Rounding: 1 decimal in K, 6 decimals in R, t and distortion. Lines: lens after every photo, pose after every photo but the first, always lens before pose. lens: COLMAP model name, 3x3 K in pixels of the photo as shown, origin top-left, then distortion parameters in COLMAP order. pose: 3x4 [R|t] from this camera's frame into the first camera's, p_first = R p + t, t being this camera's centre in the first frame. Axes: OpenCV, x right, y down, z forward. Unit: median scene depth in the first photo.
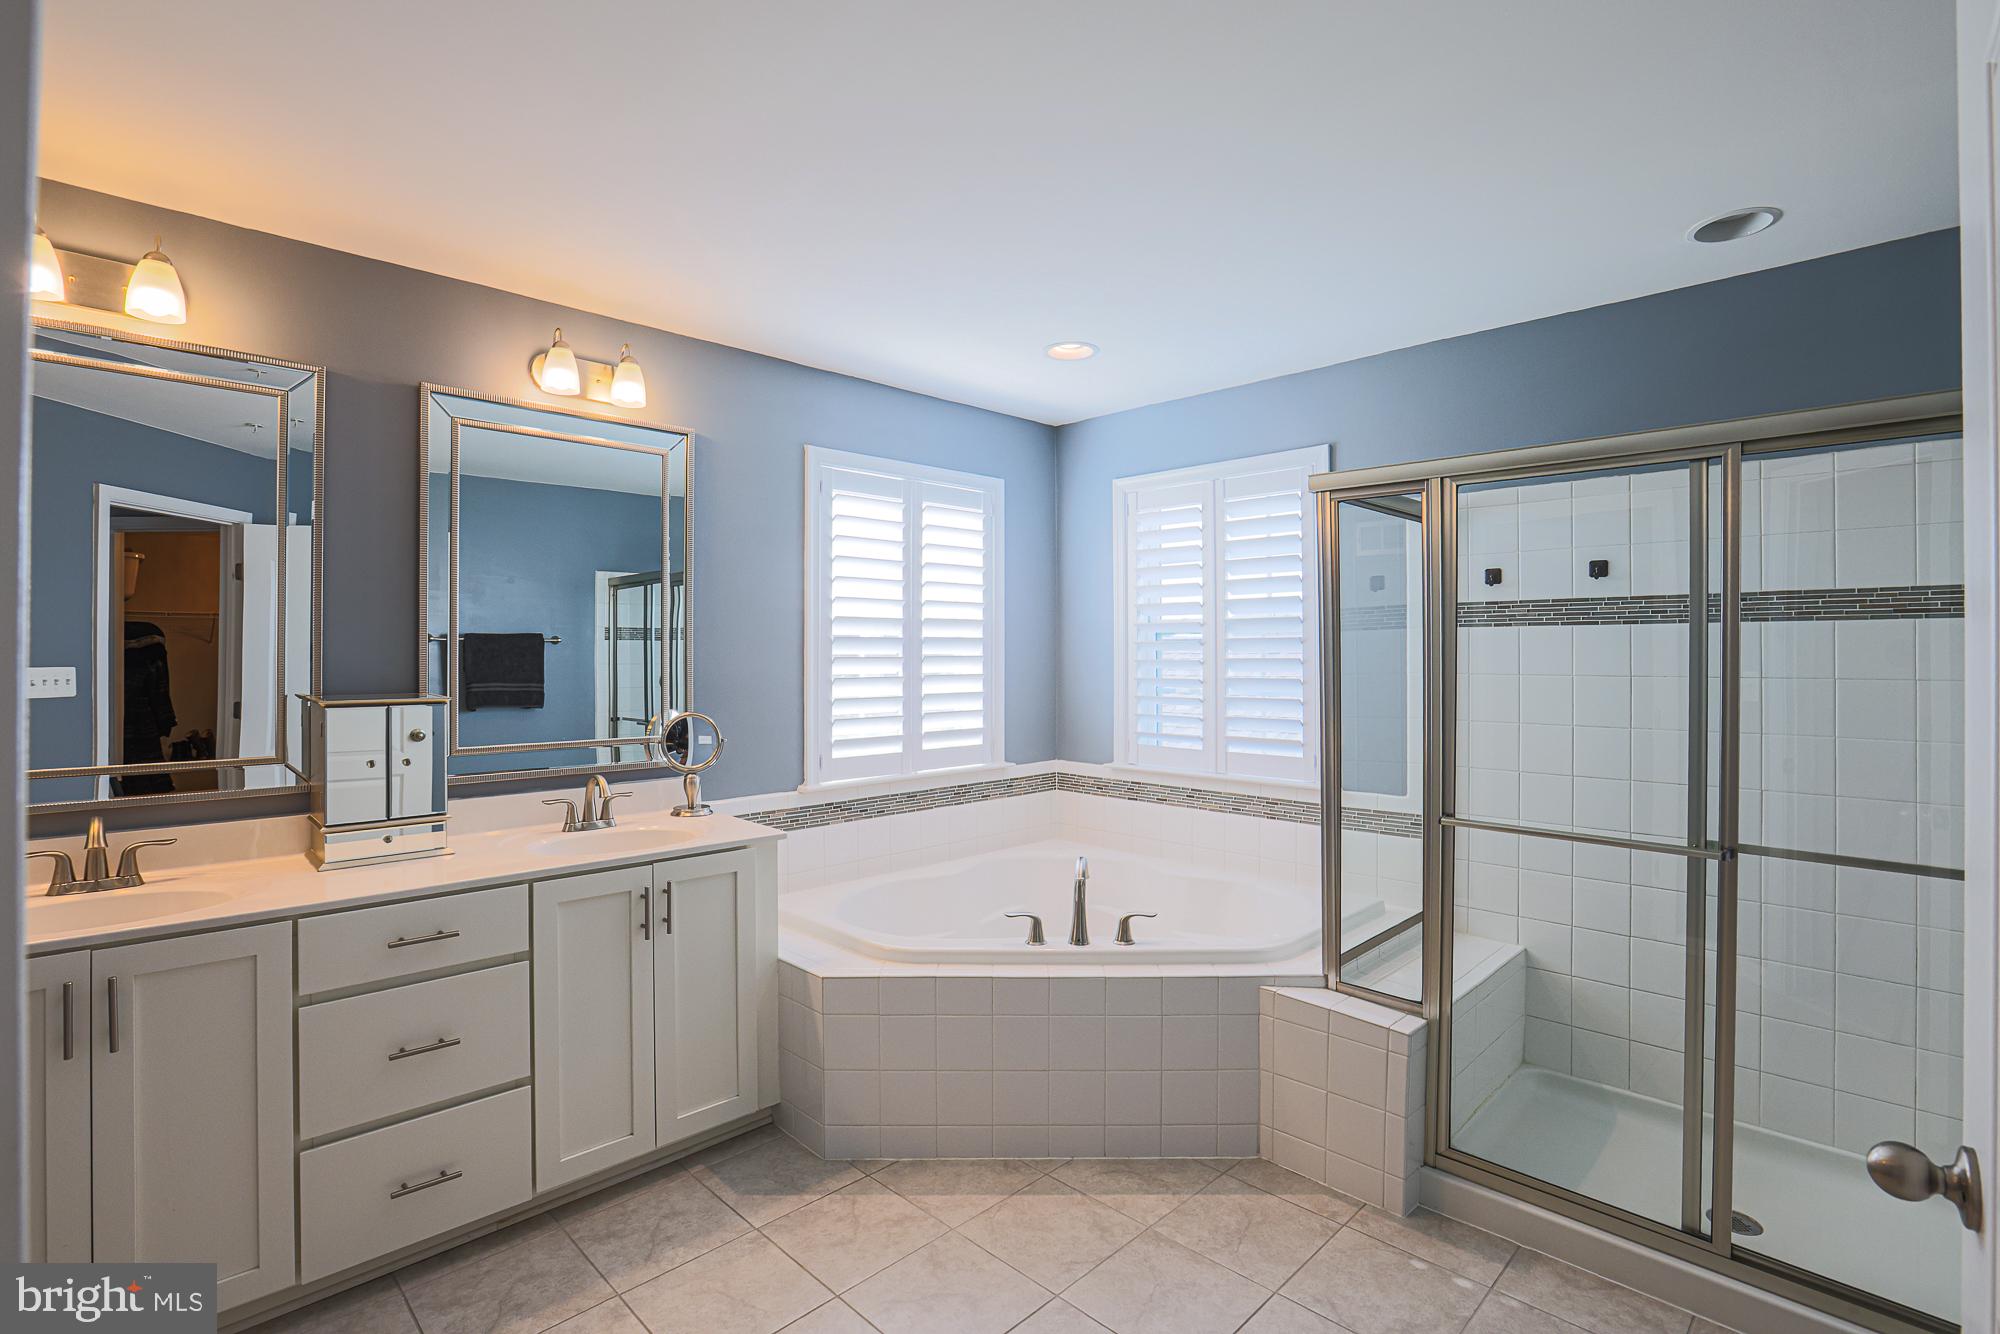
lens RADIAL K [[930.1, 0, 1008.5], [0, 930.1, 653.4], [0, 0, 1]] dist [-0.081387, 0.024325]
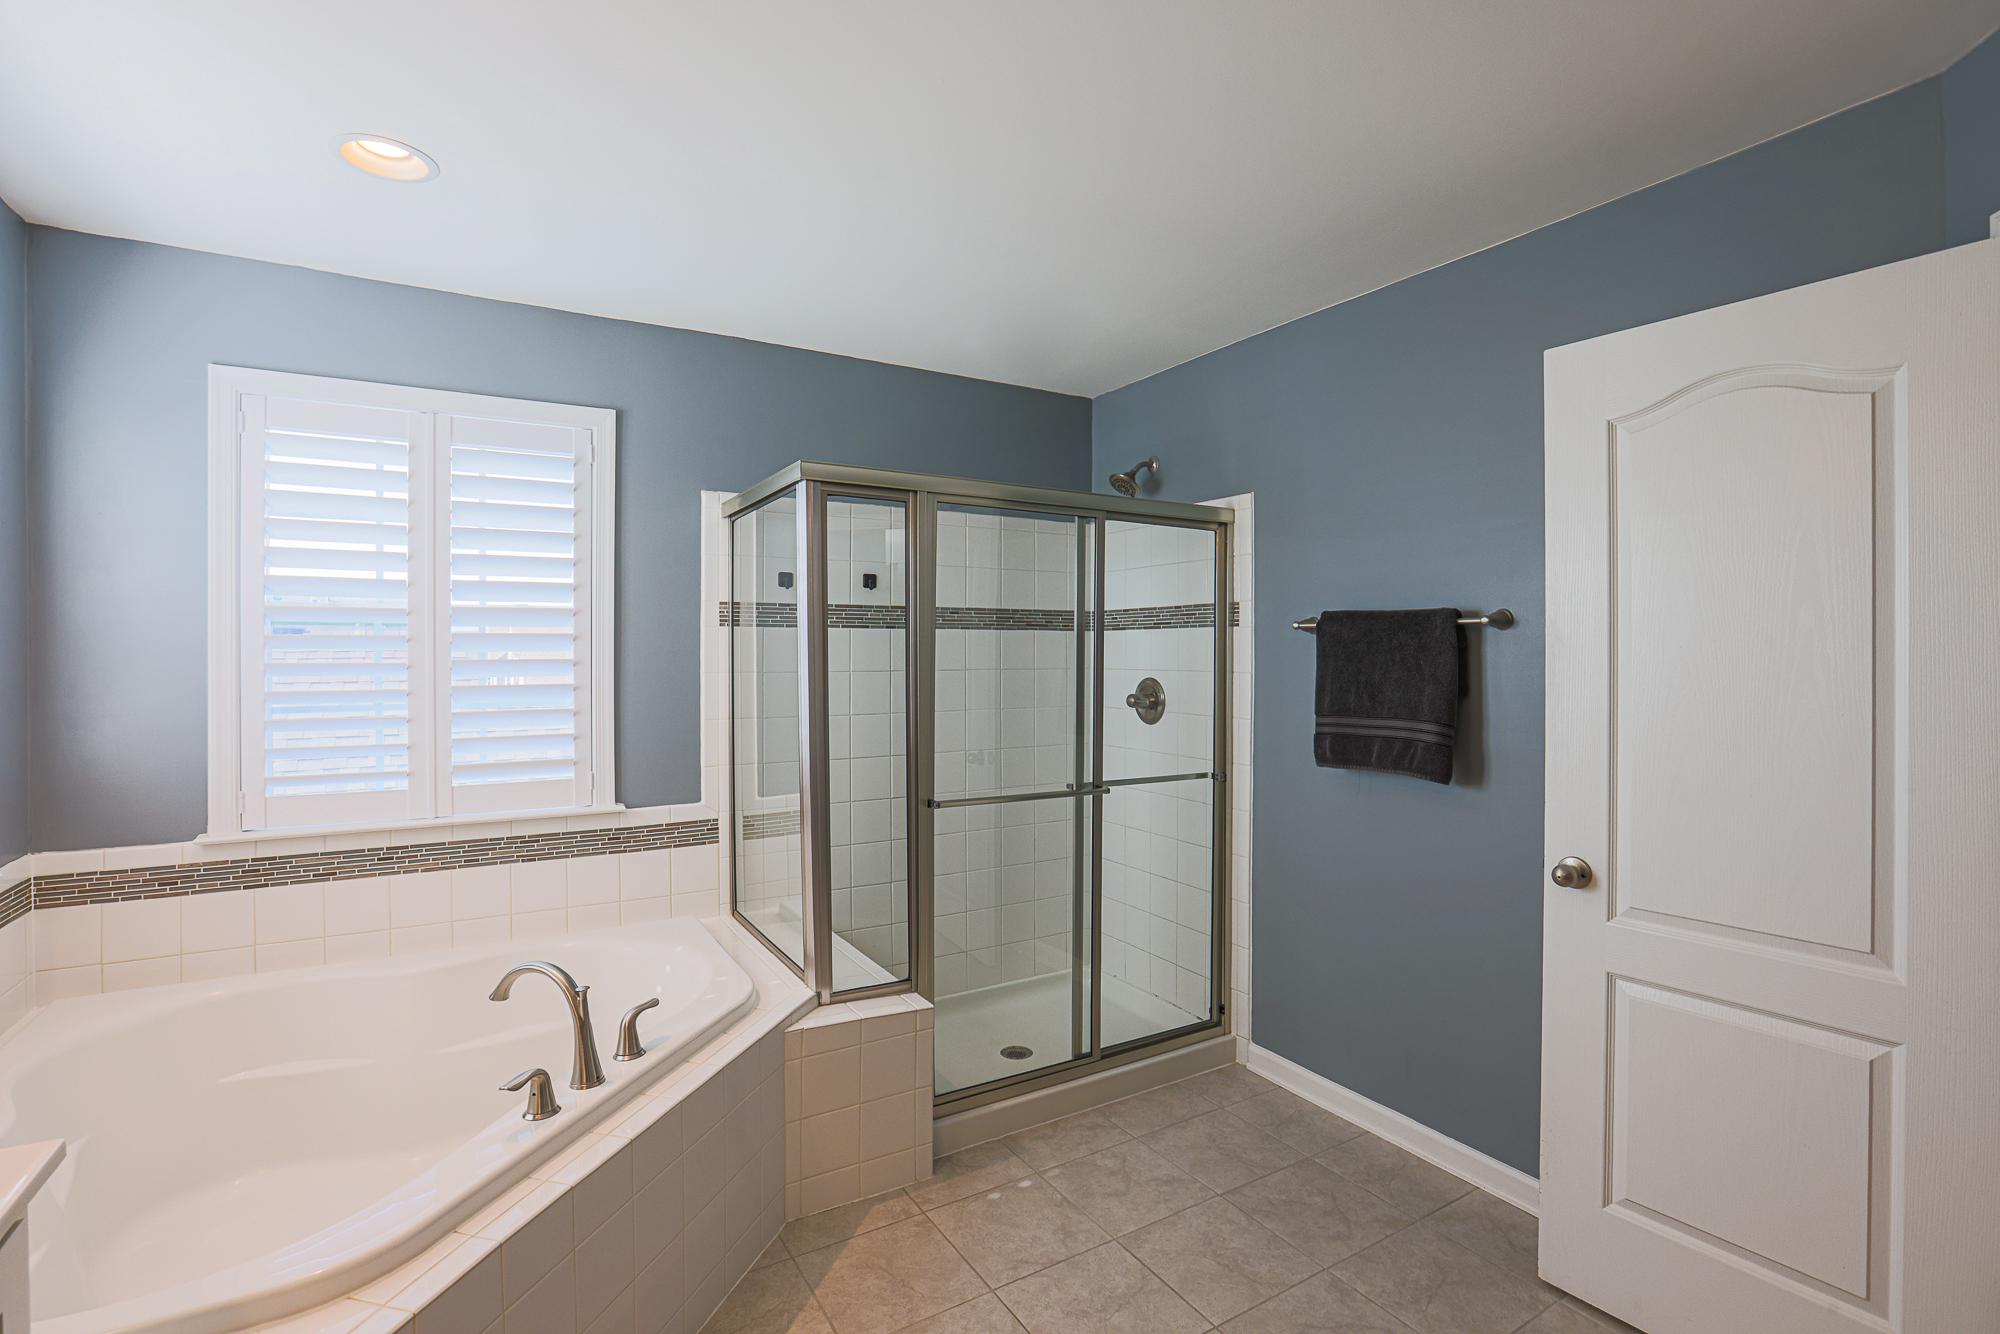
lens RADIAL K [[911.6, 0, 1000.0], [0, 911.6, 667.0], [0, 0, 1]] dist [-0.079787, 0.022968]
pose [[0.233959, -0.017281, 0.972093, -0.502717], [0.000947, 0.999846, 0.017546, -0.001459], [-0.972246, -0.003185, 0.233940, 0.592216]]
